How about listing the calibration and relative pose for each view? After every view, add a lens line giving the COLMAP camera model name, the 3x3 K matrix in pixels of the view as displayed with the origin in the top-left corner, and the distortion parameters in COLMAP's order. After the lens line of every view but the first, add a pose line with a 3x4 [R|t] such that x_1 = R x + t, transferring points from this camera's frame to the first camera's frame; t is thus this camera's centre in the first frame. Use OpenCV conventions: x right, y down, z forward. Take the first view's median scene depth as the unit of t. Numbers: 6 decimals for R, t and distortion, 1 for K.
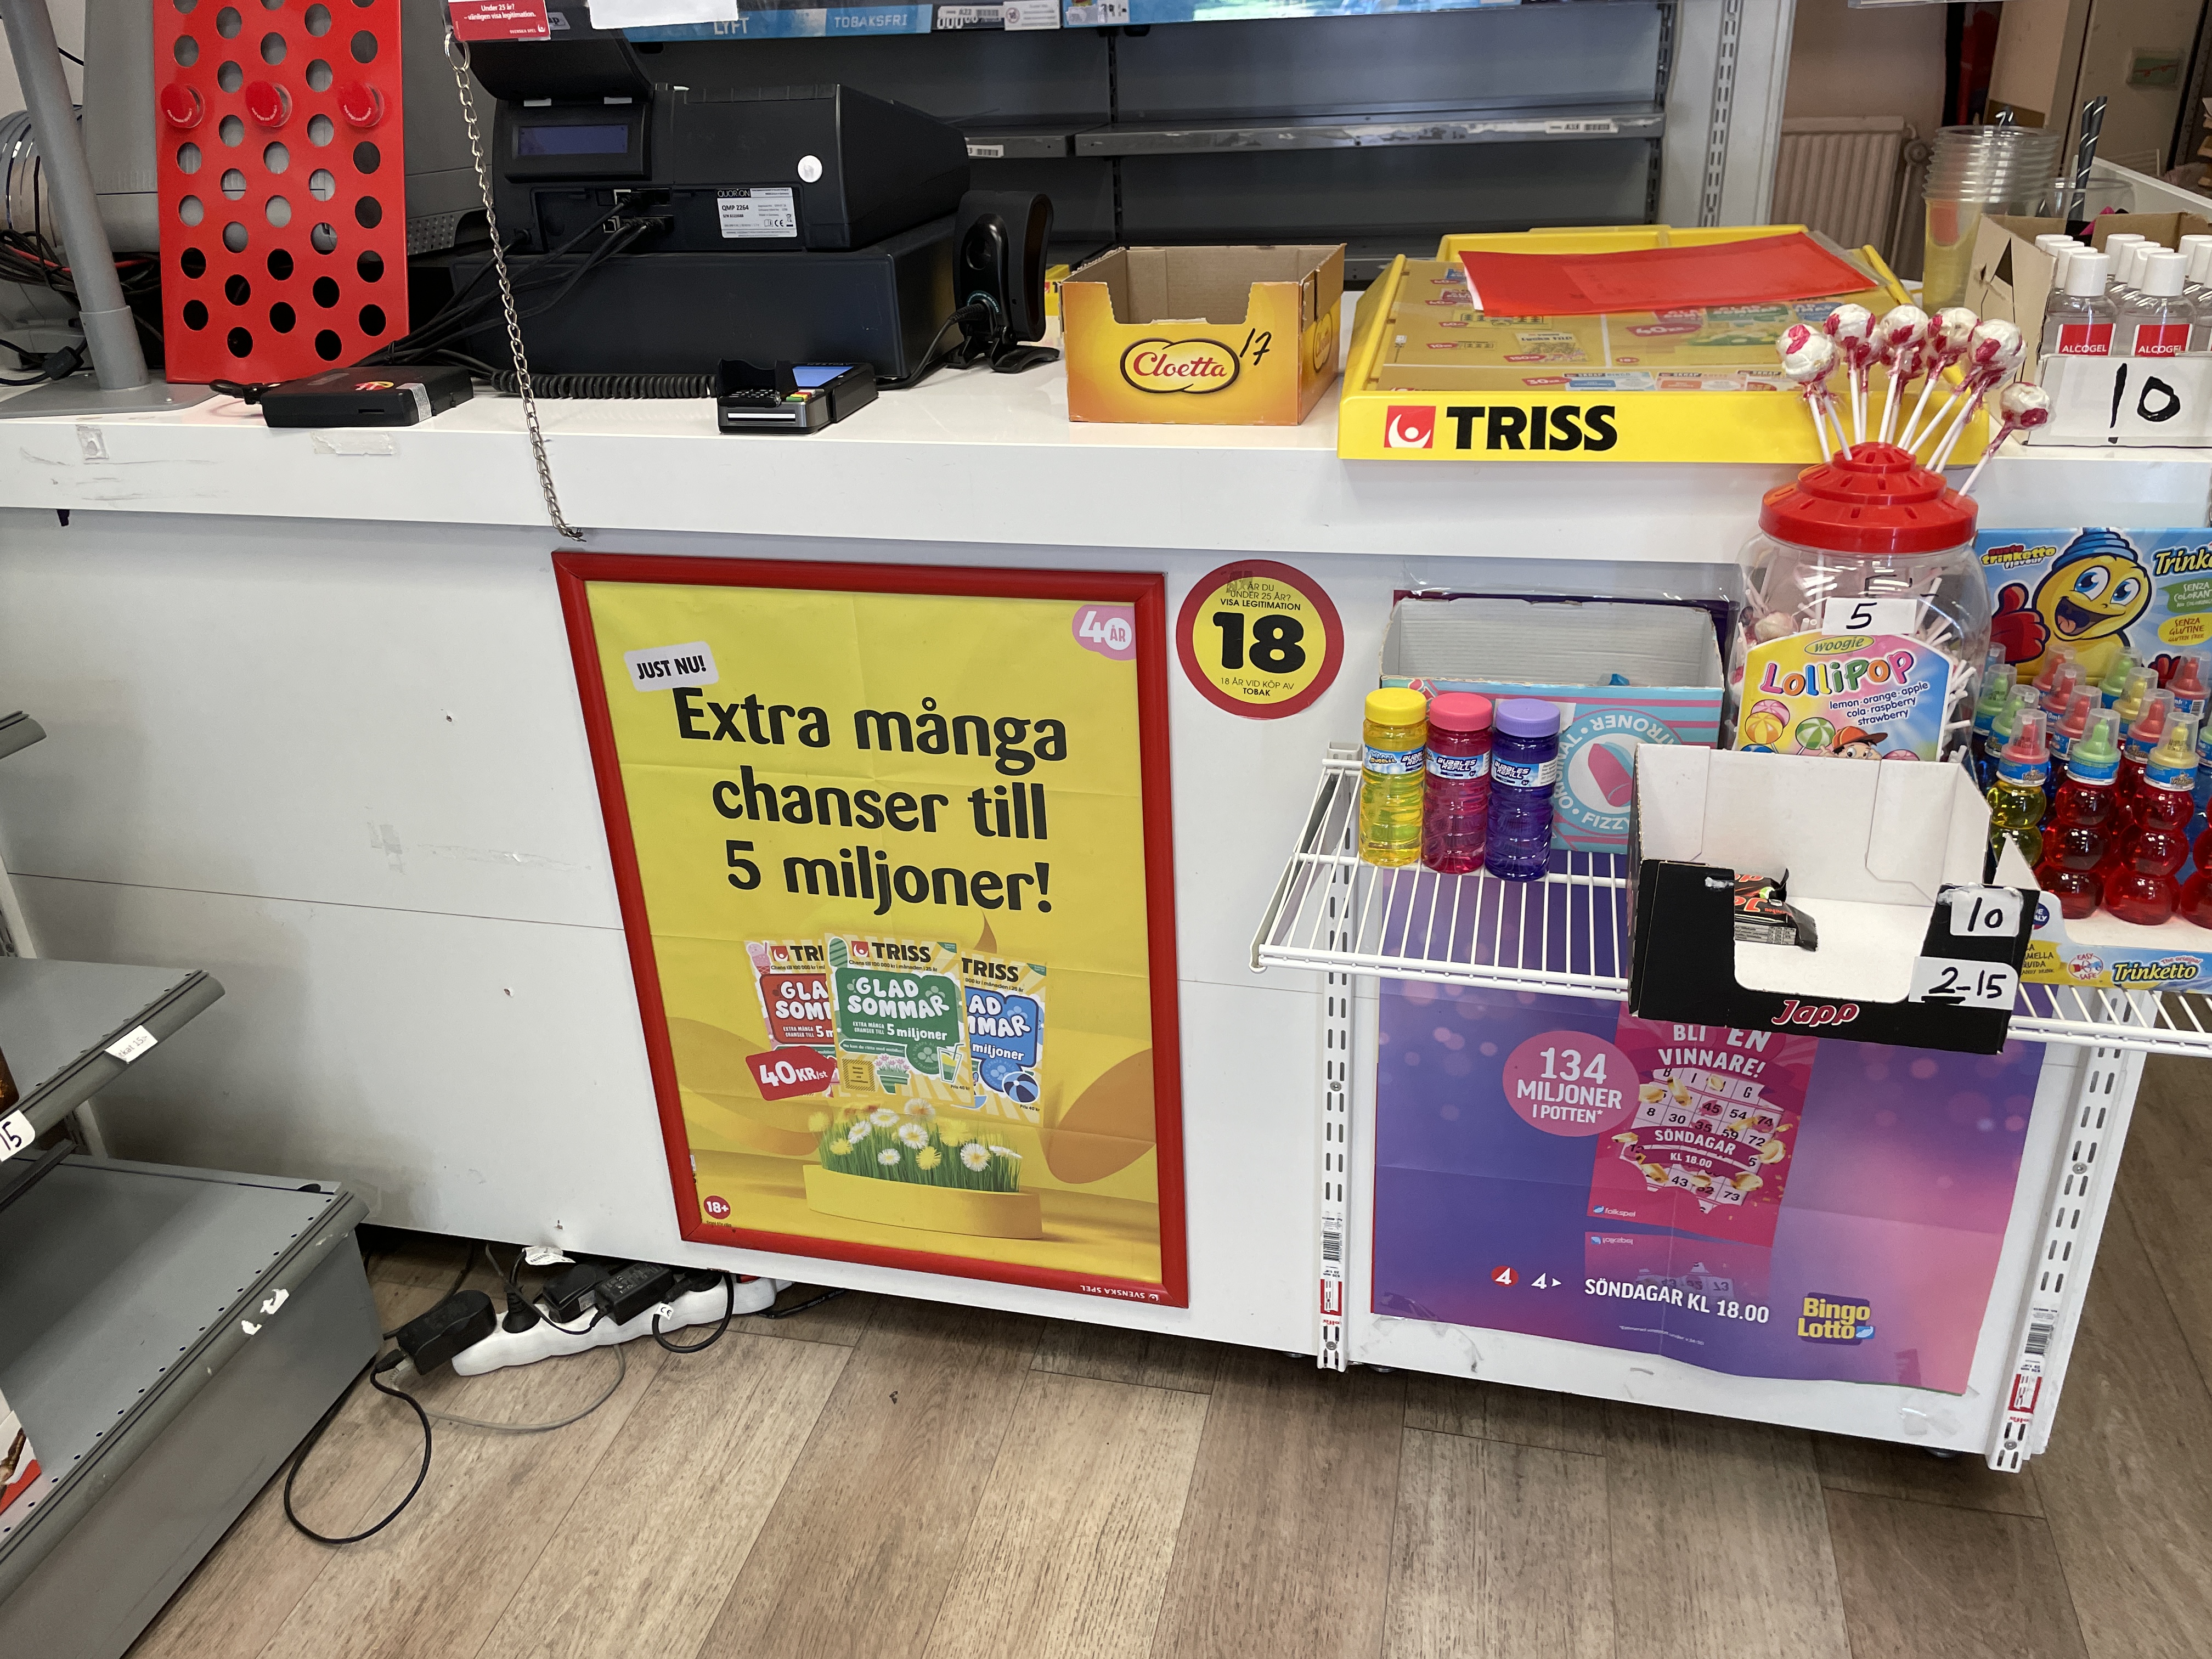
lens RADIAL K [[1668.7, 0, 1099.9], [0, 1668.7, 798.6], [0, 0, 1]] dist [0.085003, -0.121415]
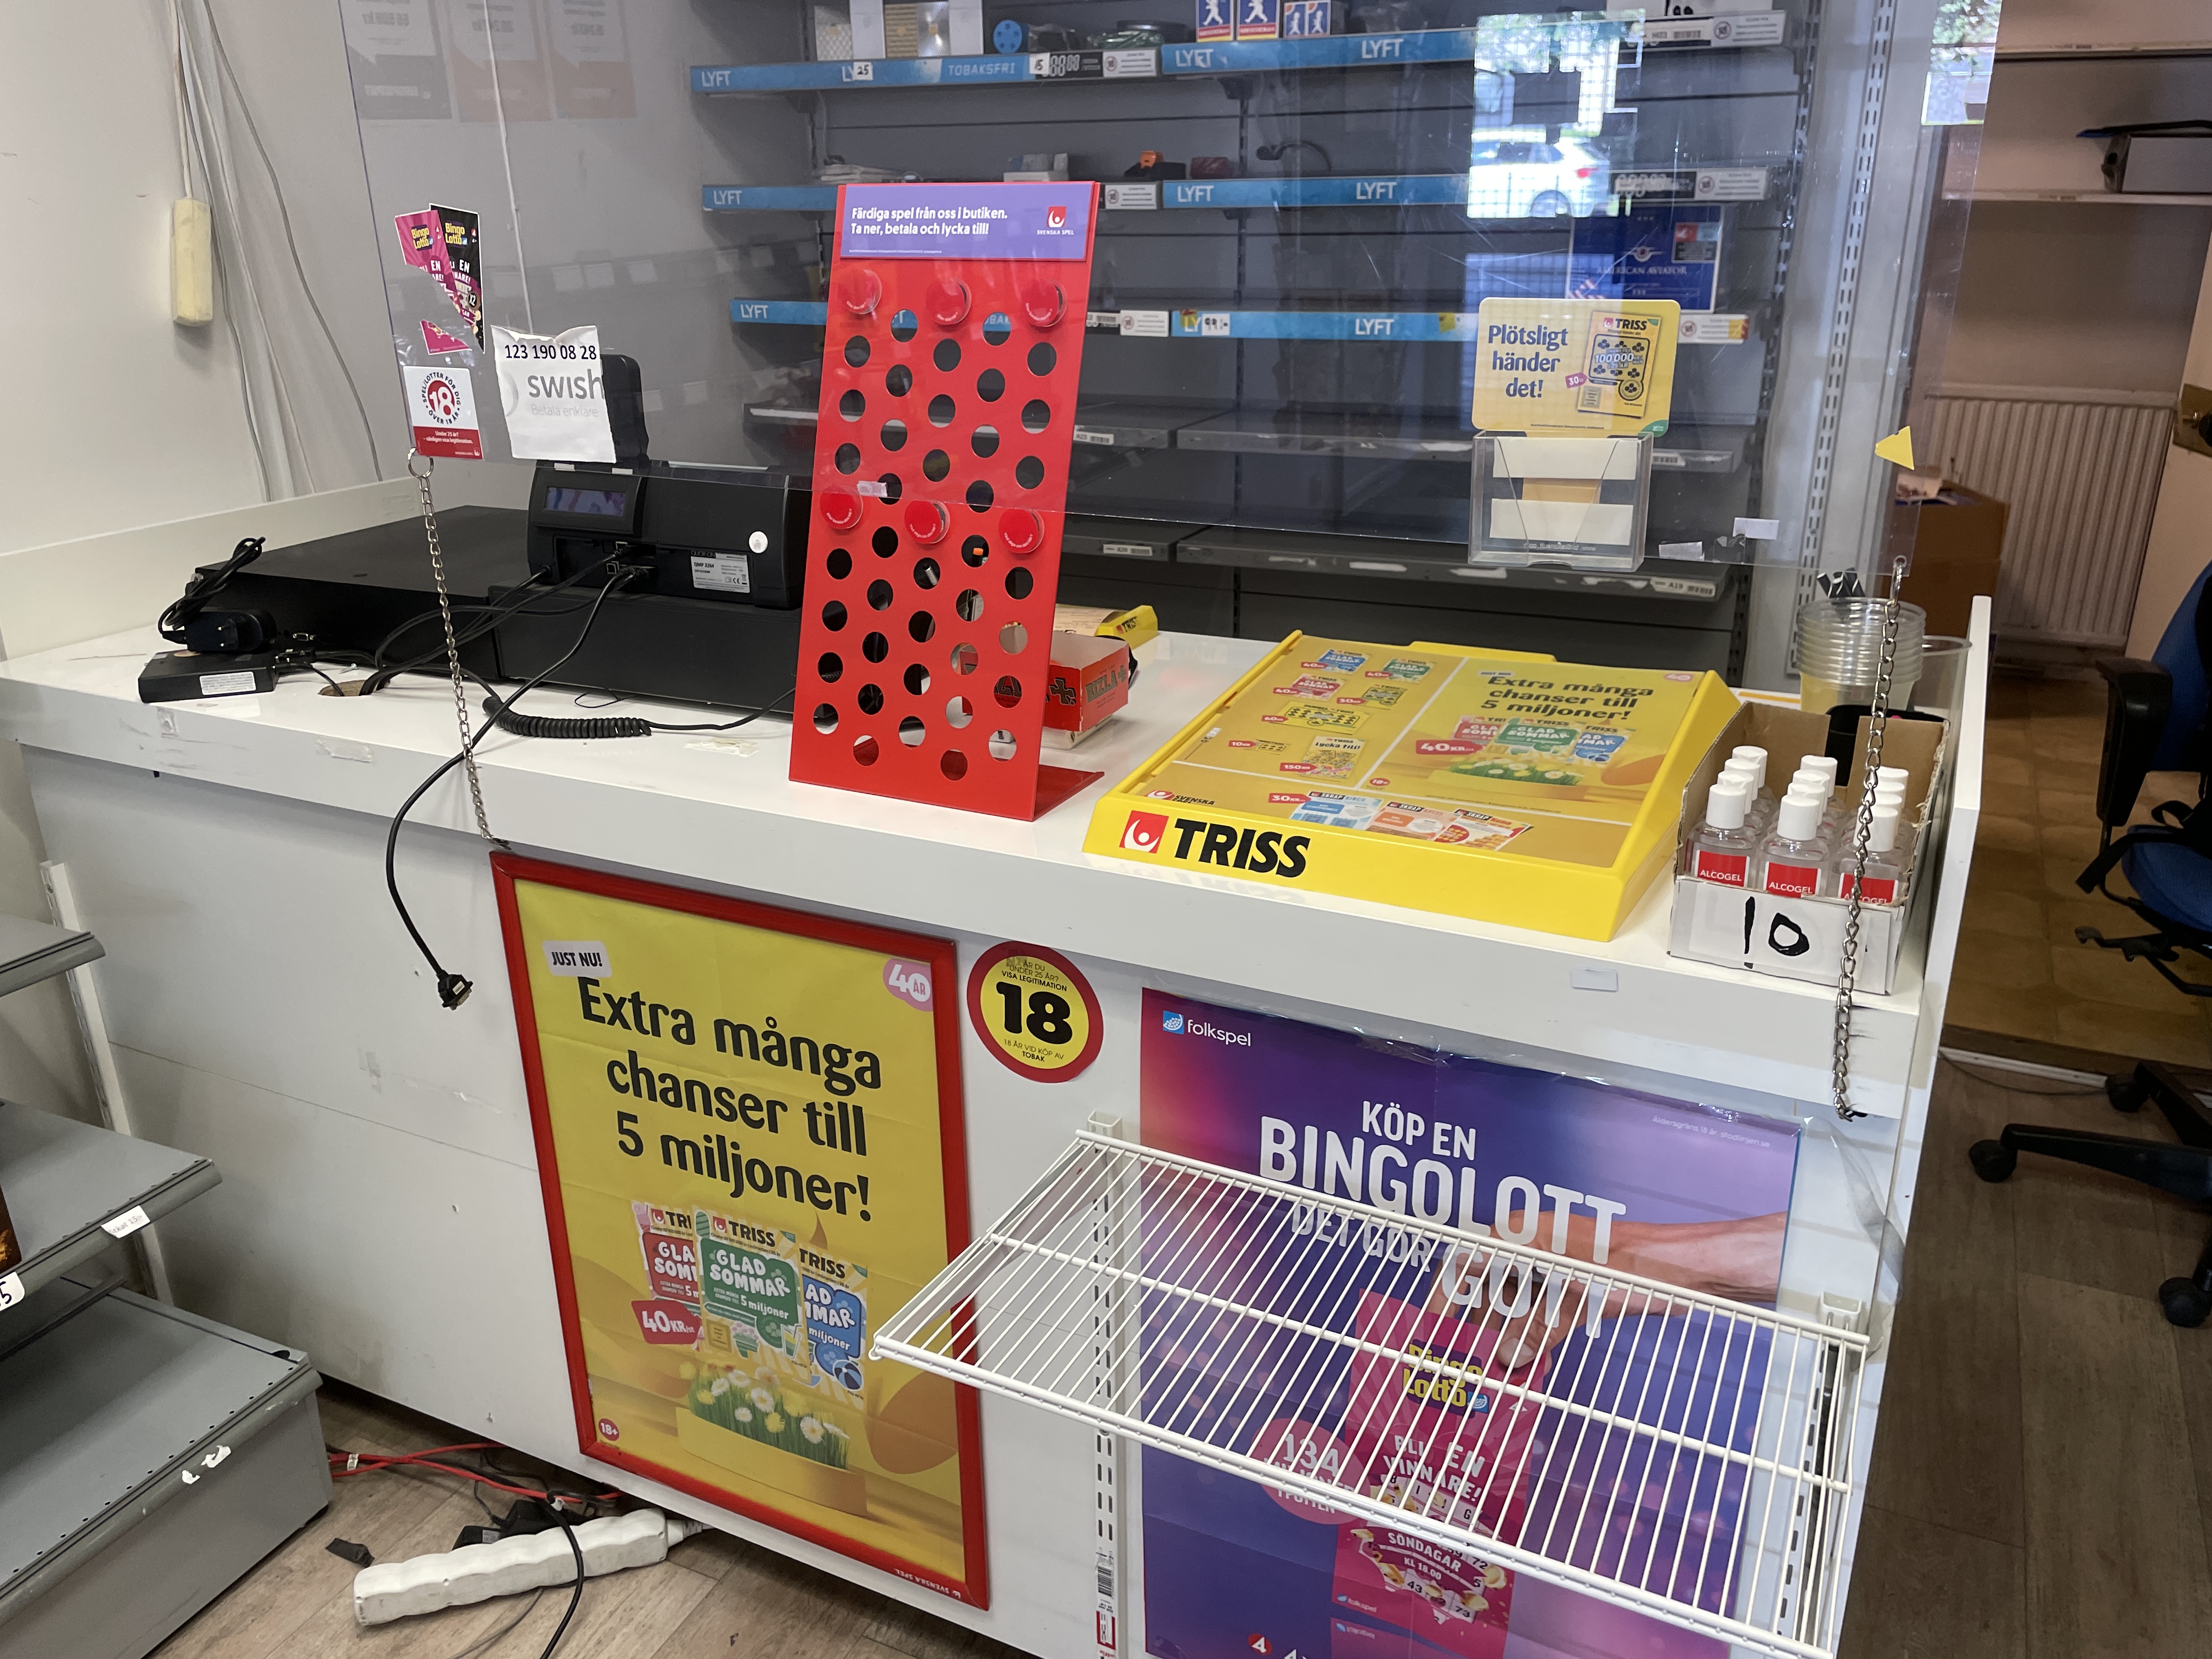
lens RADIAL K [[1667.2, 0, 1103.1], [0, 1667.2, 810.7], [0, 0, 1]] dist [0.081226, -0.113398]
pose [[0.976073, 0.098002, -0.194105, 0.296627], [-0.111826, 0.991819, -0.061567, -0.143060], [0.186484, 0.081800, 0.979047, -0.059184]]
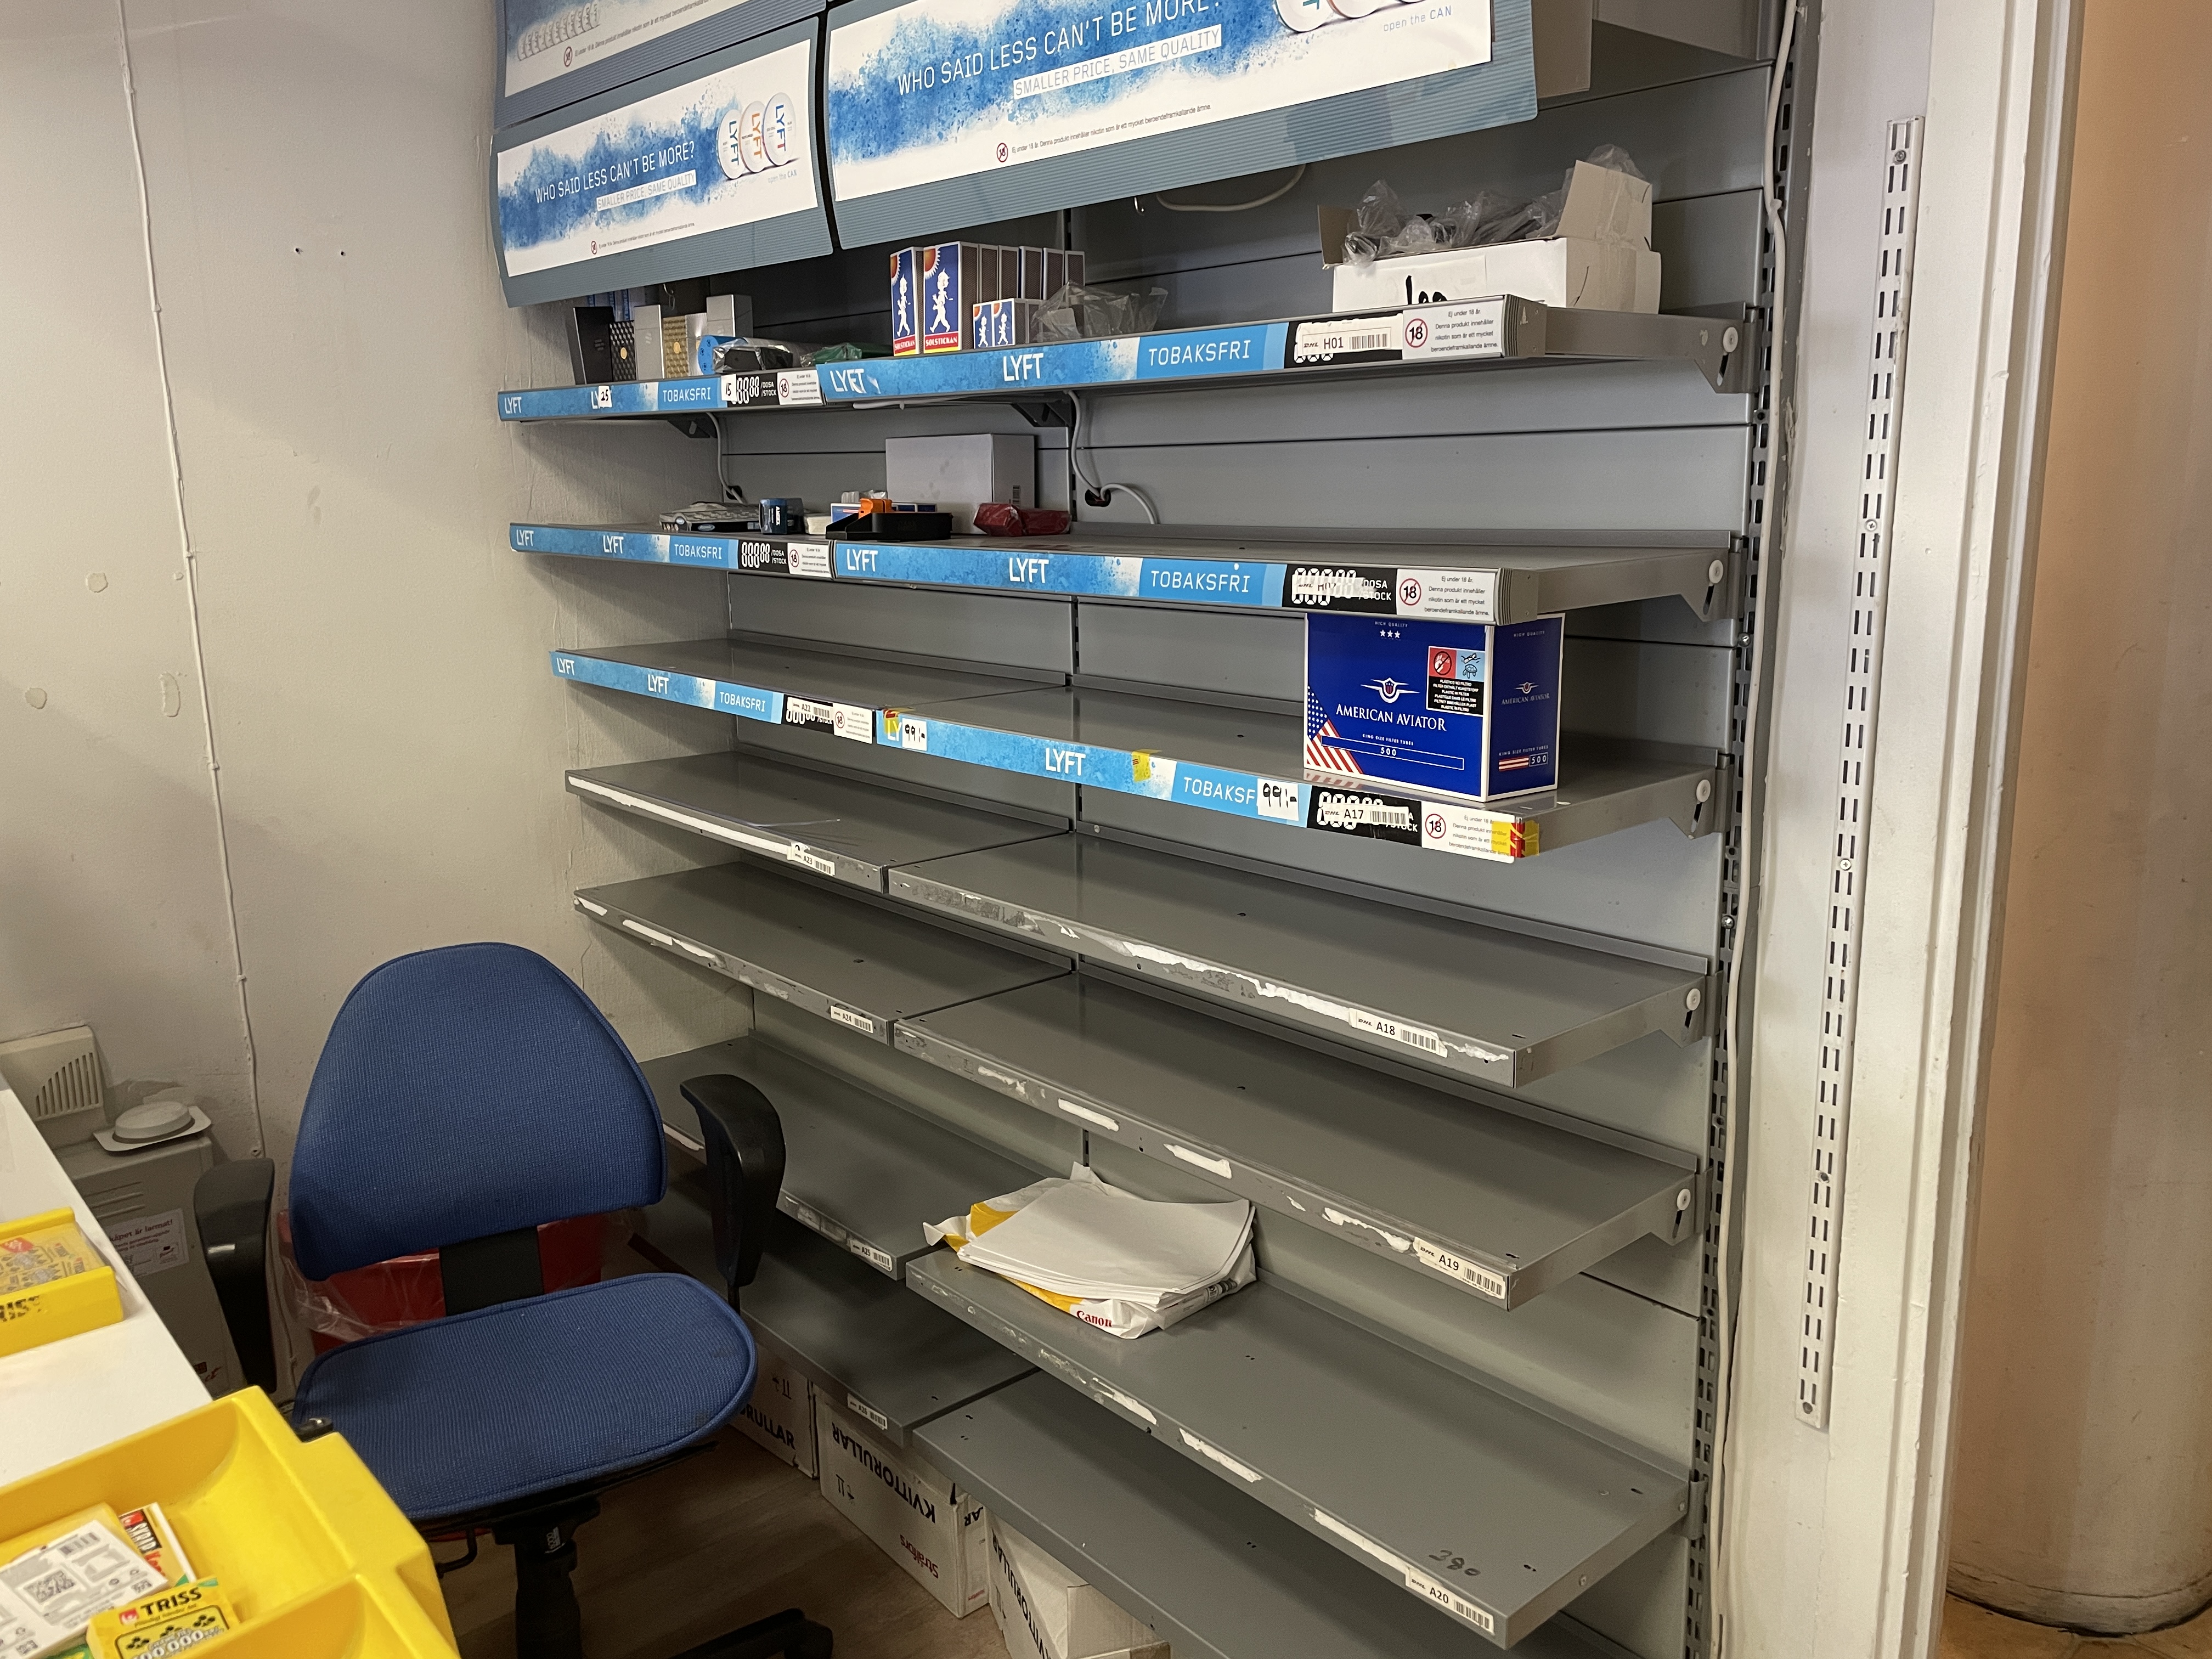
lens RADIAL K [[1668.7, 0, 1099.9], [0, 1668.7, 798.6], [0, 0, 1]] dist [0.085003, -0.121415]
pose [[0.815527, 0.140141, -0.561495, 0.841671], [-0.261234, 0.954908, -0.141091, -0.599112], [0.516404, 0.261745, 0.815363, 0.745671]]
